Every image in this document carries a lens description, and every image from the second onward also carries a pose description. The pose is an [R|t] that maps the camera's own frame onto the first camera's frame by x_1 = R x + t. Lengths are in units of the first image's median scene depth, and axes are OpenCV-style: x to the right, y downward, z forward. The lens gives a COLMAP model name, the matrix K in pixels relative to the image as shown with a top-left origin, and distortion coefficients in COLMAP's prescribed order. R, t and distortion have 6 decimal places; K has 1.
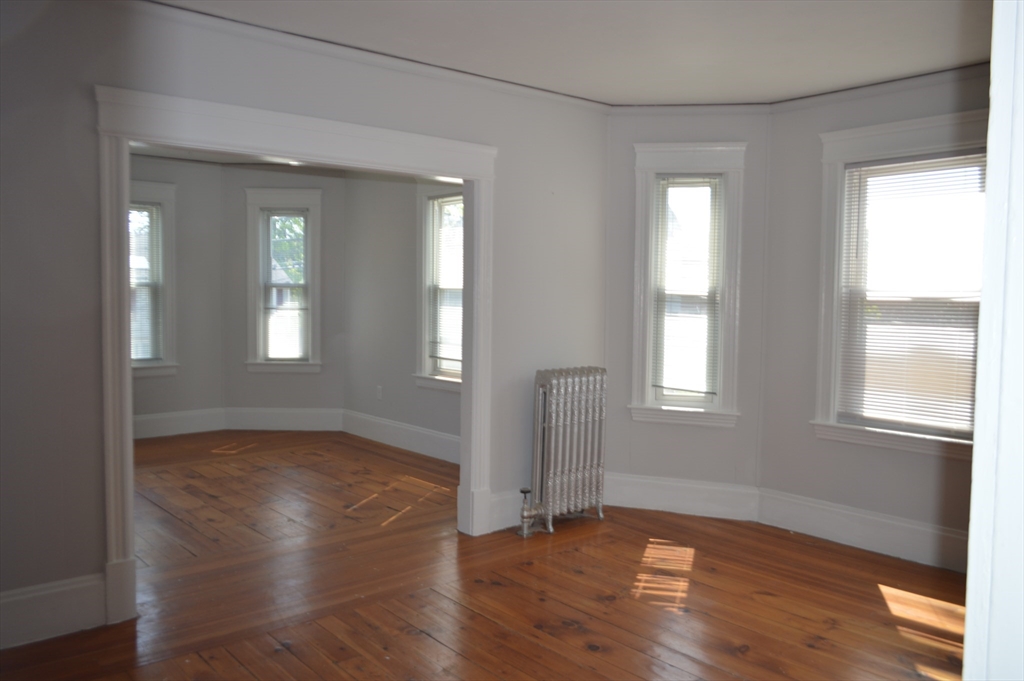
lens RADIAL K [[817.7, 0, 505.3], [0, 817.7, 339.2], [0, 0, 1]] dist [-0.006279, -0.003857]
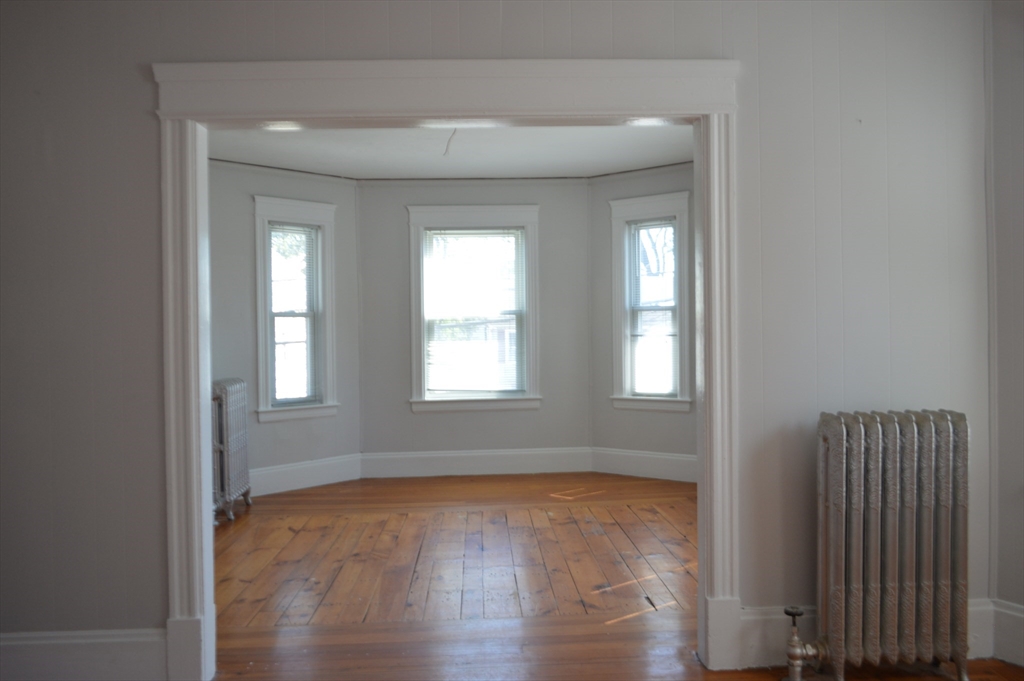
lens RADIAL K [[817.7, 0, 517.0], [0, 817.7, 346.9], [0, 0, 1]] dist [-0.006279, -0.003857]
pose [[0.789561, -0.016225, -0.613458, 0.211517], [-0.009687, 0.999196, -0.038894, 0.014075], [0.613596, 0.036652, 0.788769, 0.352848]]
